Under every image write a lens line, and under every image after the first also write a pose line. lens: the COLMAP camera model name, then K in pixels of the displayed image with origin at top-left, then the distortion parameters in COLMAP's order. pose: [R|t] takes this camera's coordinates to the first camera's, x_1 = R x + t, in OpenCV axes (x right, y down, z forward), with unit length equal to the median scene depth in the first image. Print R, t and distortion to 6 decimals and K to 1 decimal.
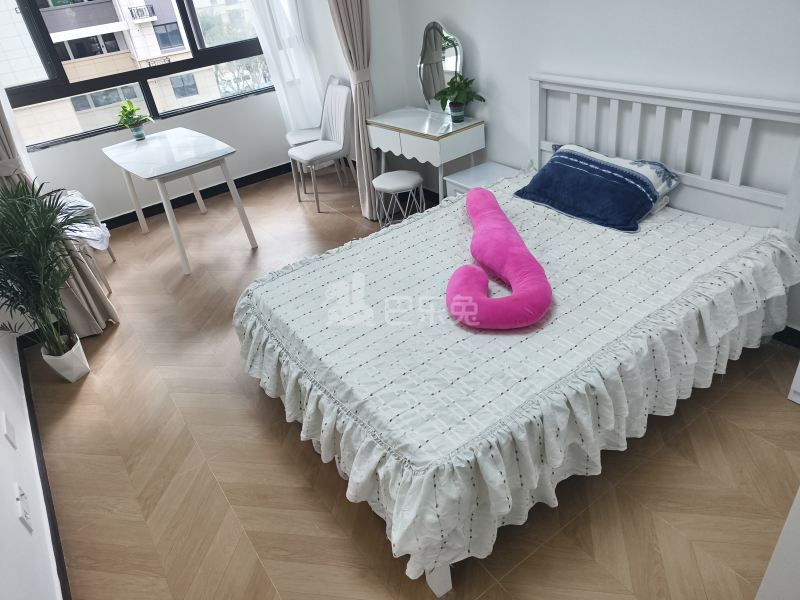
lens RADIAL K [[564.5, 0, 400.0], [0, 564.5, 300.0], [0, 0, 1]] dist [0.003984, -0.001844]
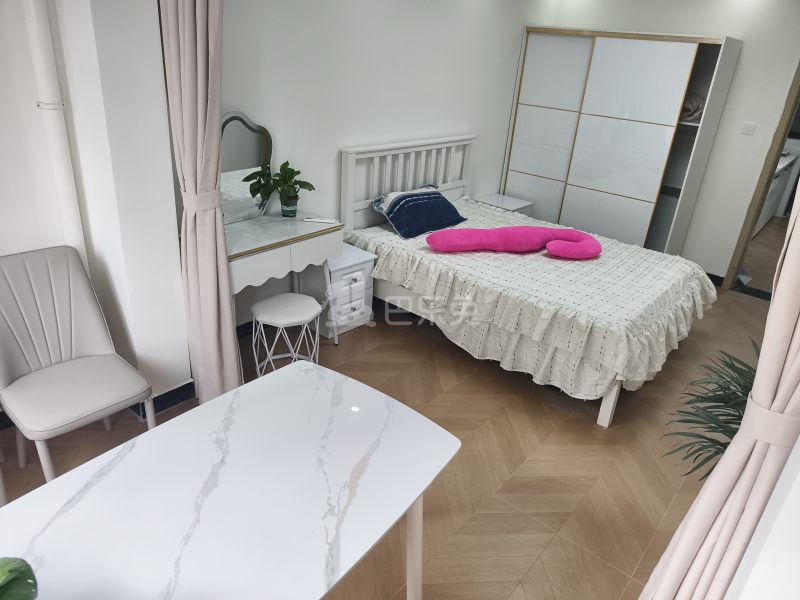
lens RADIAL K [[564.5, 0, 400.0], [0, 564.5, 300.0], [0, 0, 1]] dist [0.003984, -0.001844]
pose [[-0.268590, -0.306144, 0.913310, -1.008871], [0.476304, 0.781915, 0.402174, -0.622141], [-0.837254, 0.543033, -0.064197, 1.254590]]
